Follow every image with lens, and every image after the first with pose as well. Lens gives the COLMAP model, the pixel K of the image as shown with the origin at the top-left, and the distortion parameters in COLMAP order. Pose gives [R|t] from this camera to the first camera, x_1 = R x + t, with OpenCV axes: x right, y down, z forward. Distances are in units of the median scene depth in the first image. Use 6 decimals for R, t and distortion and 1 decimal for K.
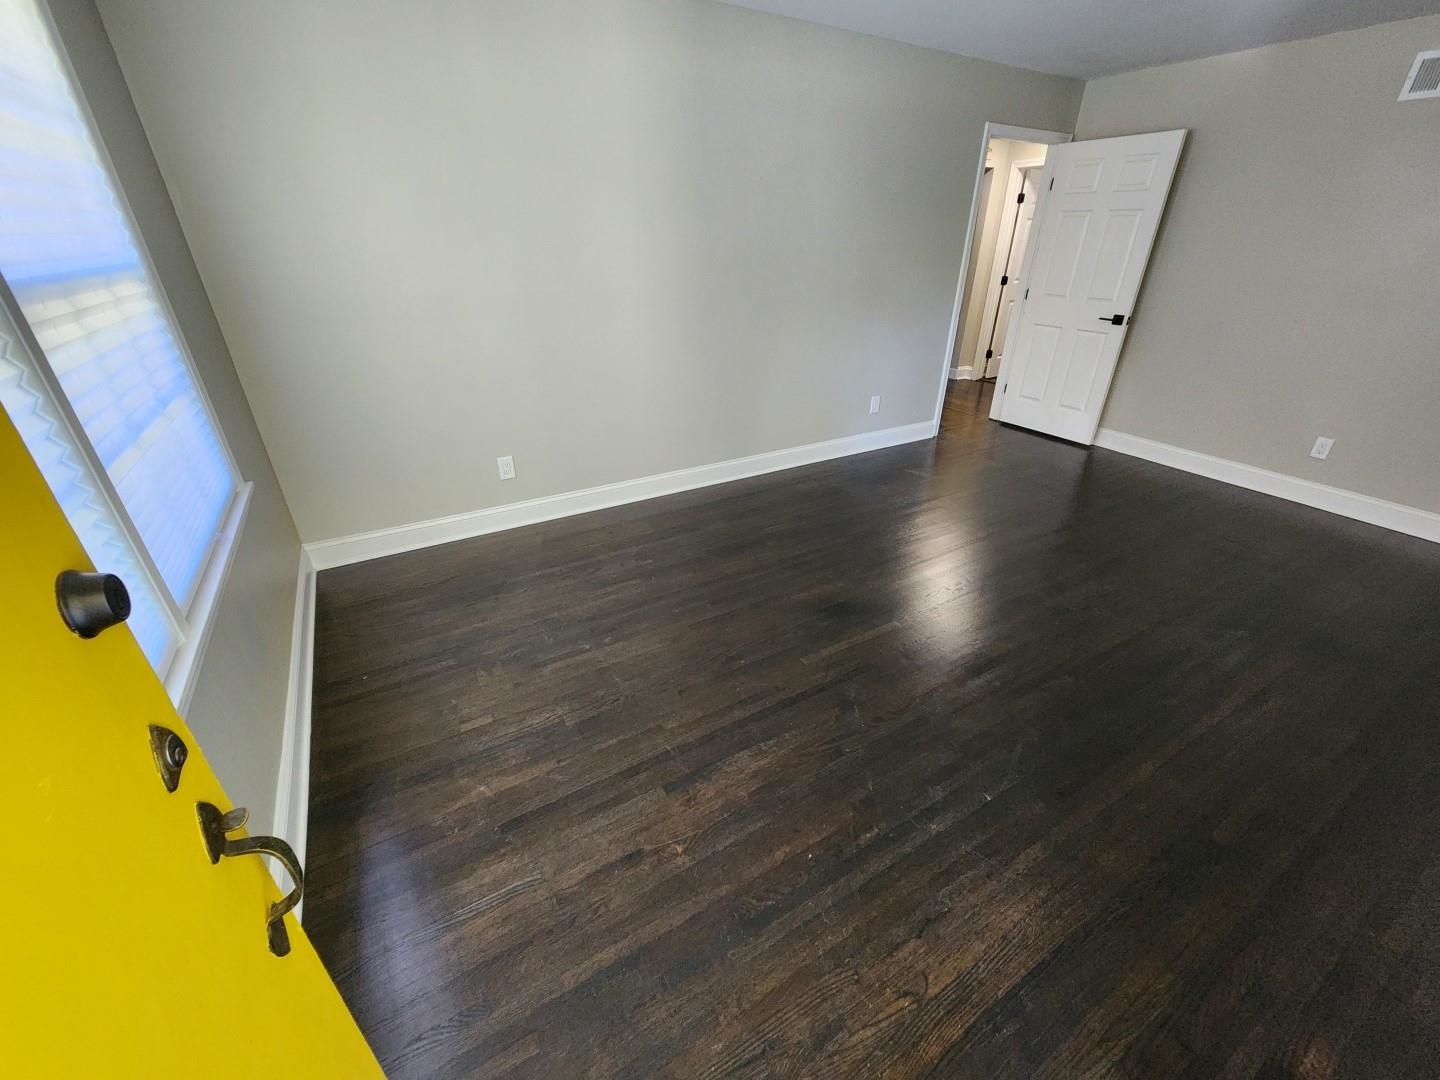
lens RADIAL K [[590.3, 0, 721.9], [0, 590.3, 527.7], [0, 0, 1]] dist [0.008344, -0.001022]
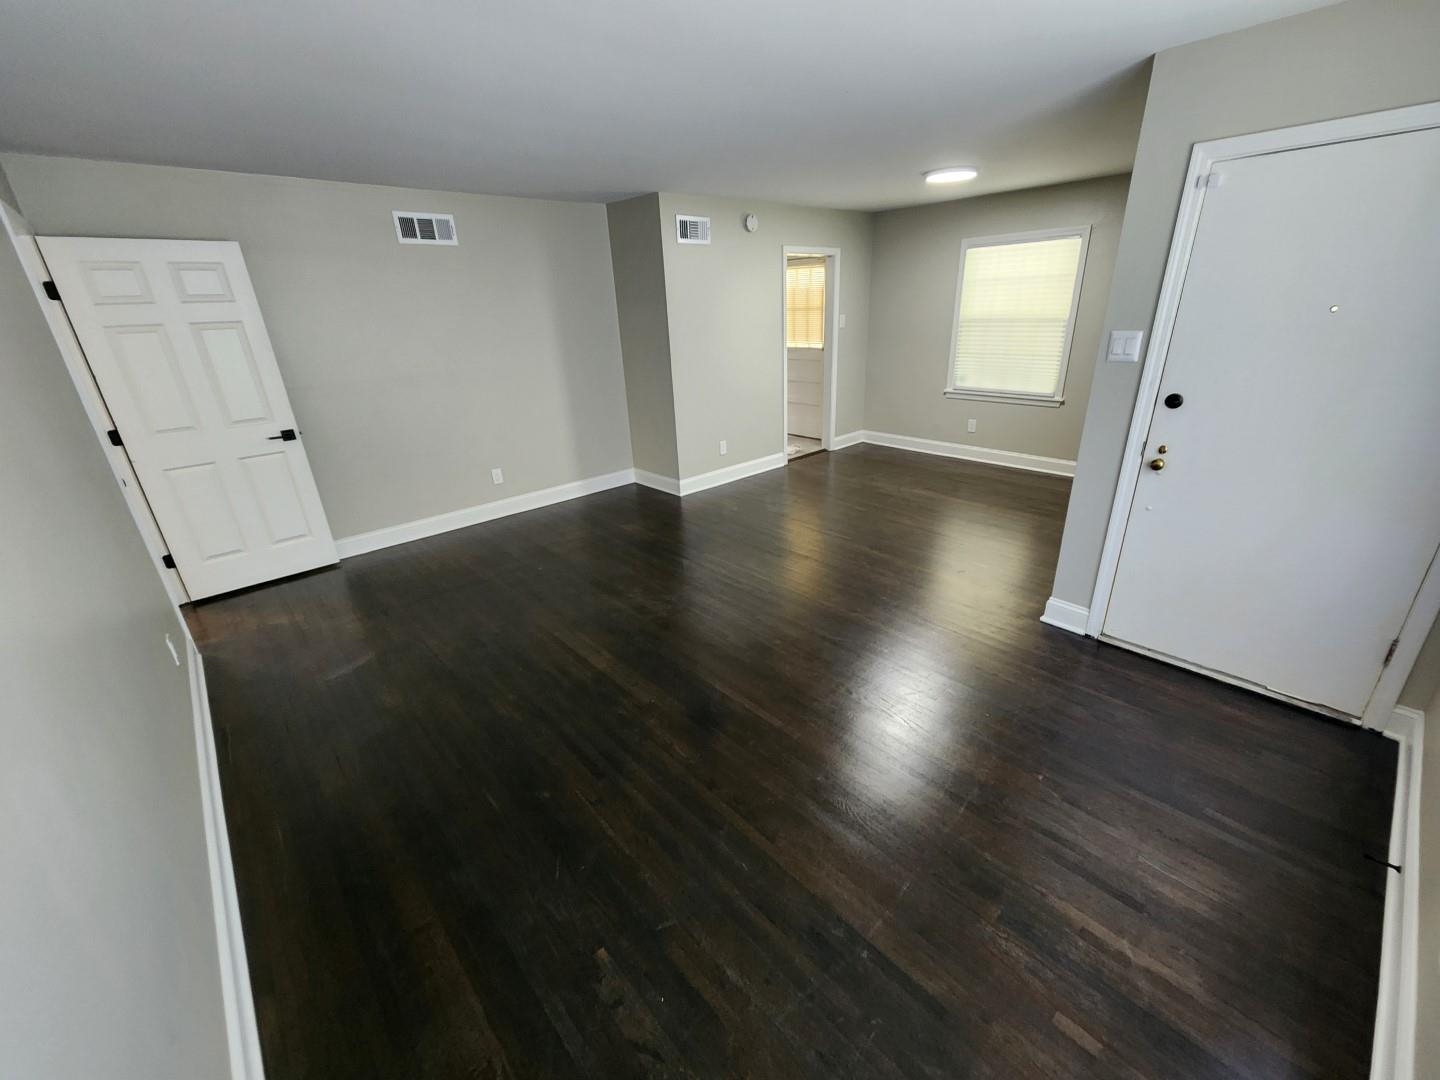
lens RADIAL K [[590.3, 0, 732.8], [0, 590.3, 539.7], [0, 0, 1]] dist [0.008344, -0.001022]
pose [[-0.214479, -0.369297, 0.904223, -0.392077], [0.469998, 0.772517, 0.426989, -0.325219], [-0.856213, 0.516563, 0.007880, 0.544445]]
